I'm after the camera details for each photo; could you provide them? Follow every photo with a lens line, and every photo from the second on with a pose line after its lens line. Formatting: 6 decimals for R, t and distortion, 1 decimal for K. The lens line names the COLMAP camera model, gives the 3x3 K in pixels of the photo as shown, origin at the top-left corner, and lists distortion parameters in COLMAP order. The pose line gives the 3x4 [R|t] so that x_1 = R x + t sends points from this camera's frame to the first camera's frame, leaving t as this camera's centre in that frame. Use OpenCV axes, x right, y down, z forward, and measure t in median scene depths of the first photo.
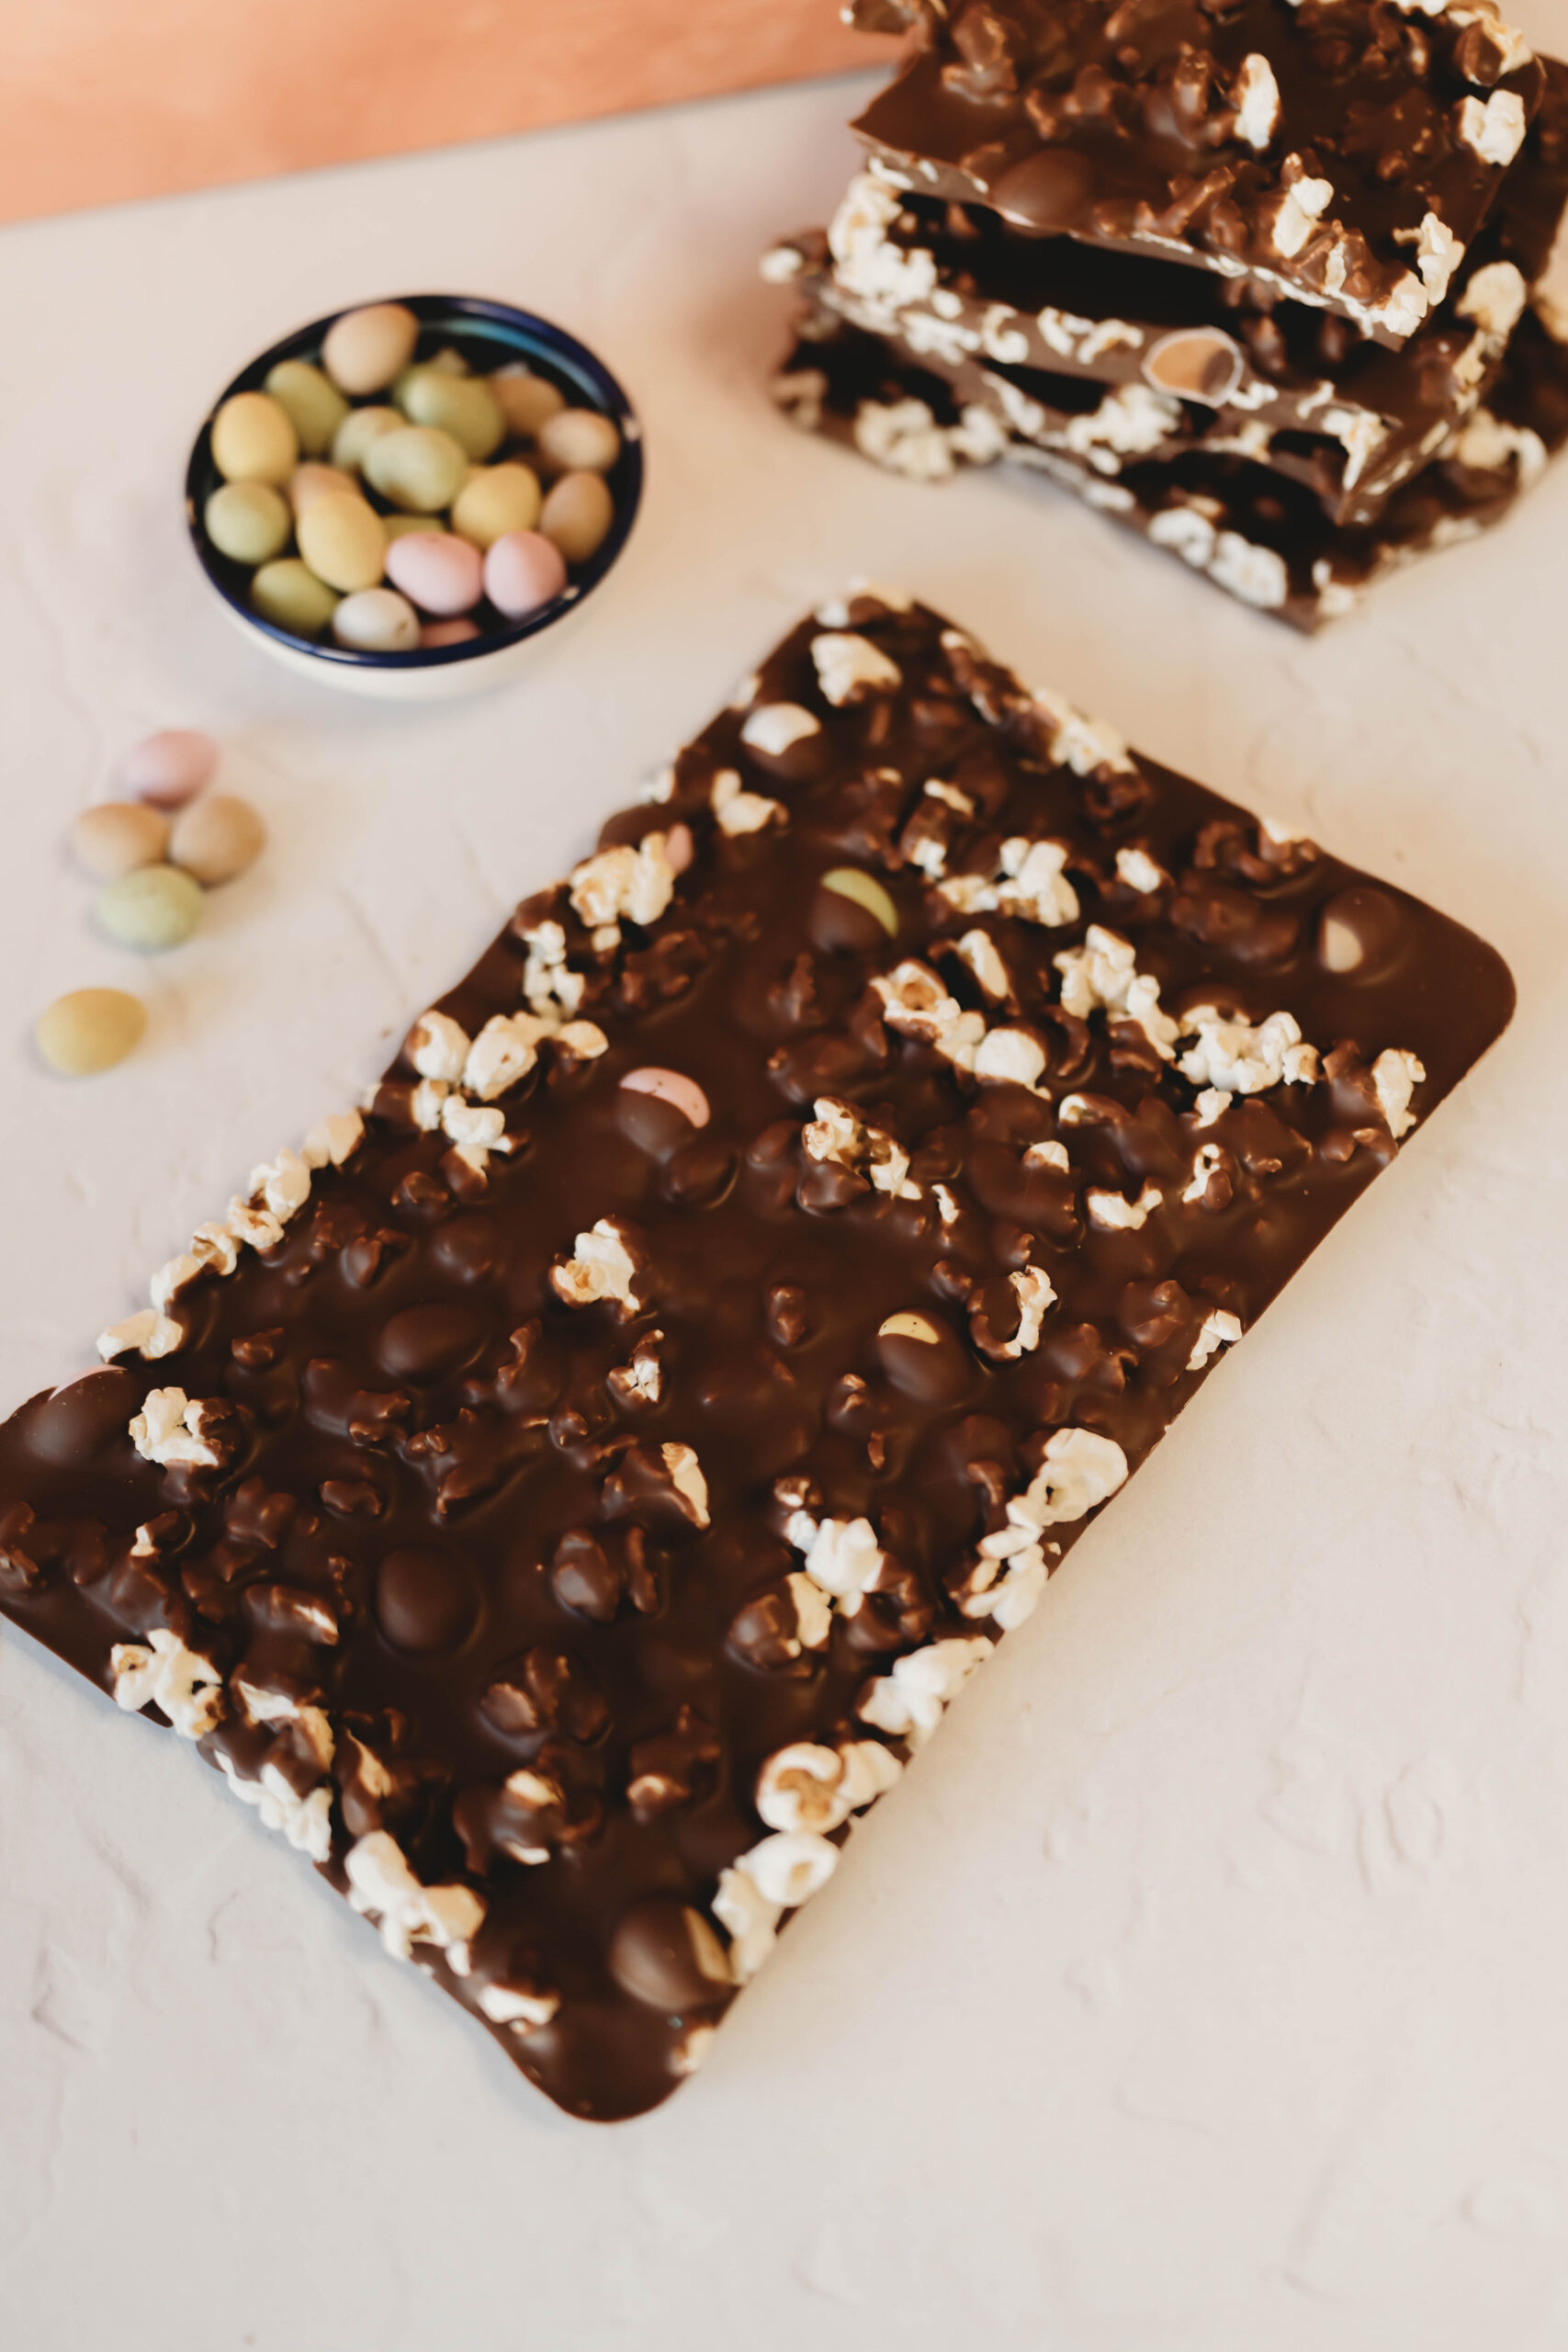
lens RADIAL K [[2509.4, 0, 768.0], [0, 2509.4, 1165.1], [0, 0, 1]] dist [0.066973, 0.000000]
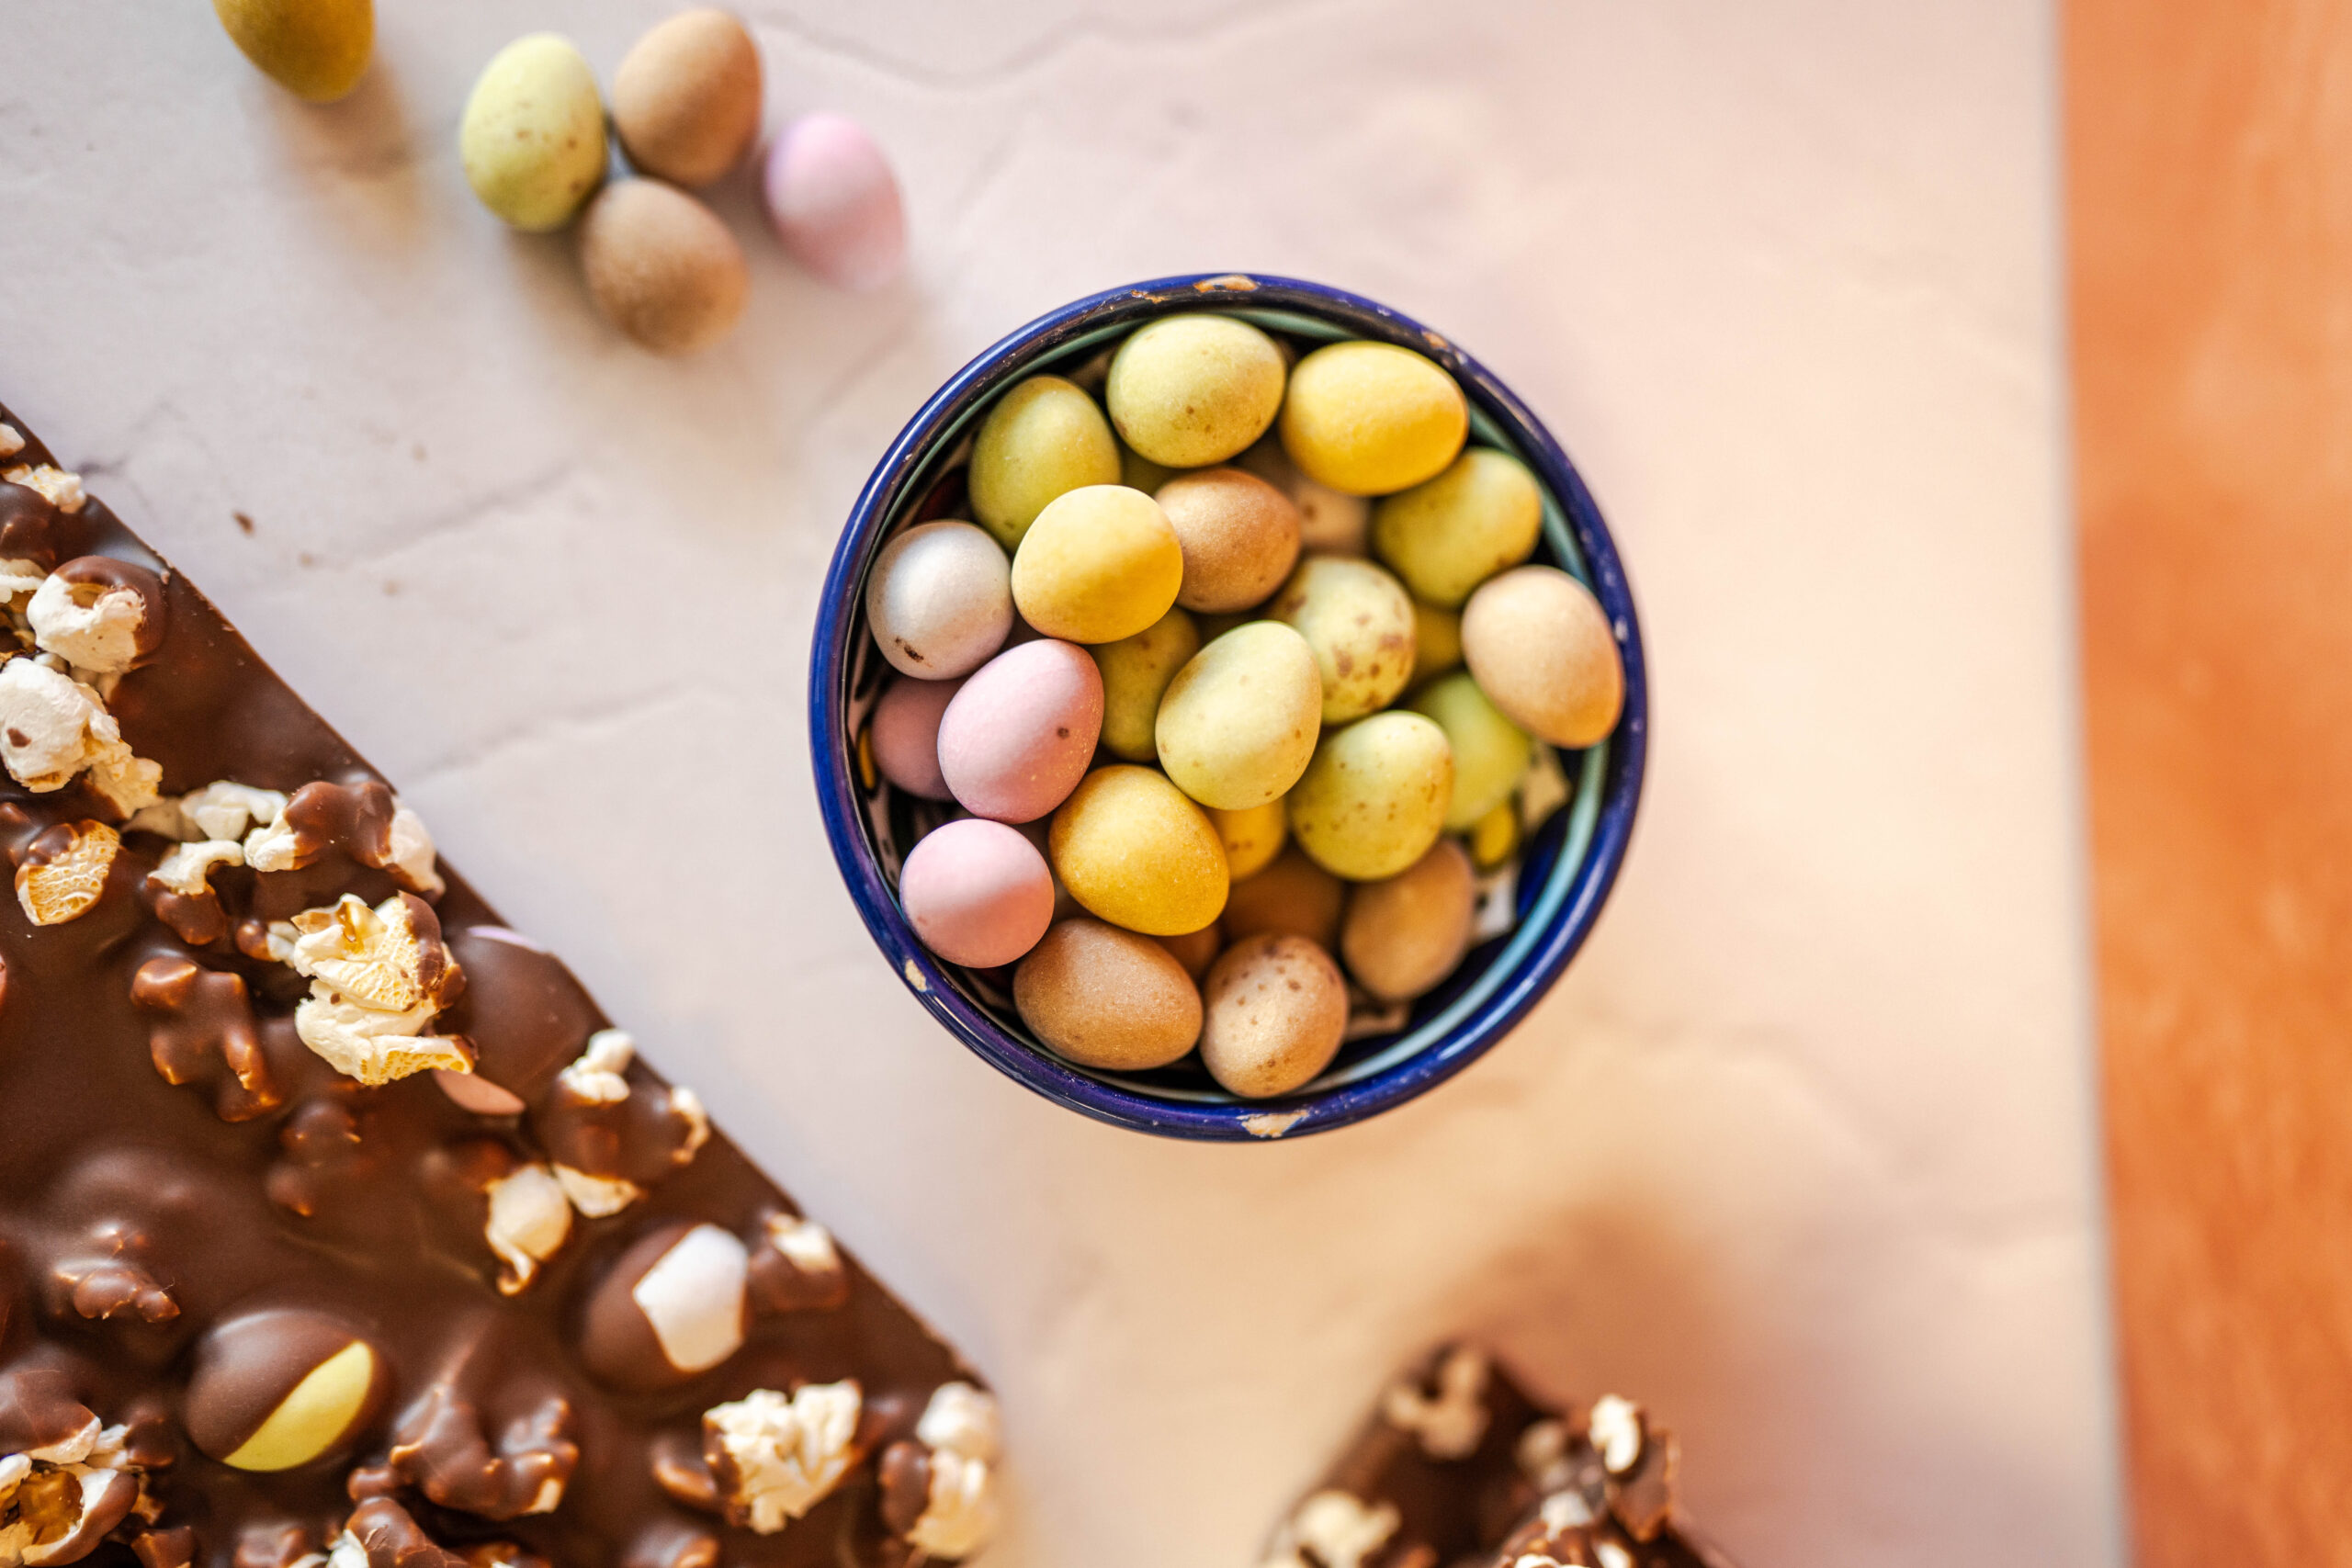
lens RADIAL K [[2509.4, 0, 1166.8], [0, 2509.4, 781.1], [0, 0, 1]] dist [0.066973, 0.000000]
pose [[-0.148368, 0.988923, 0.004271, -0.124878], [-0.968706, -0.146201, 0.200582, -0.366707], [0.198985, 0.025622, 0.979668, 0.476830]]
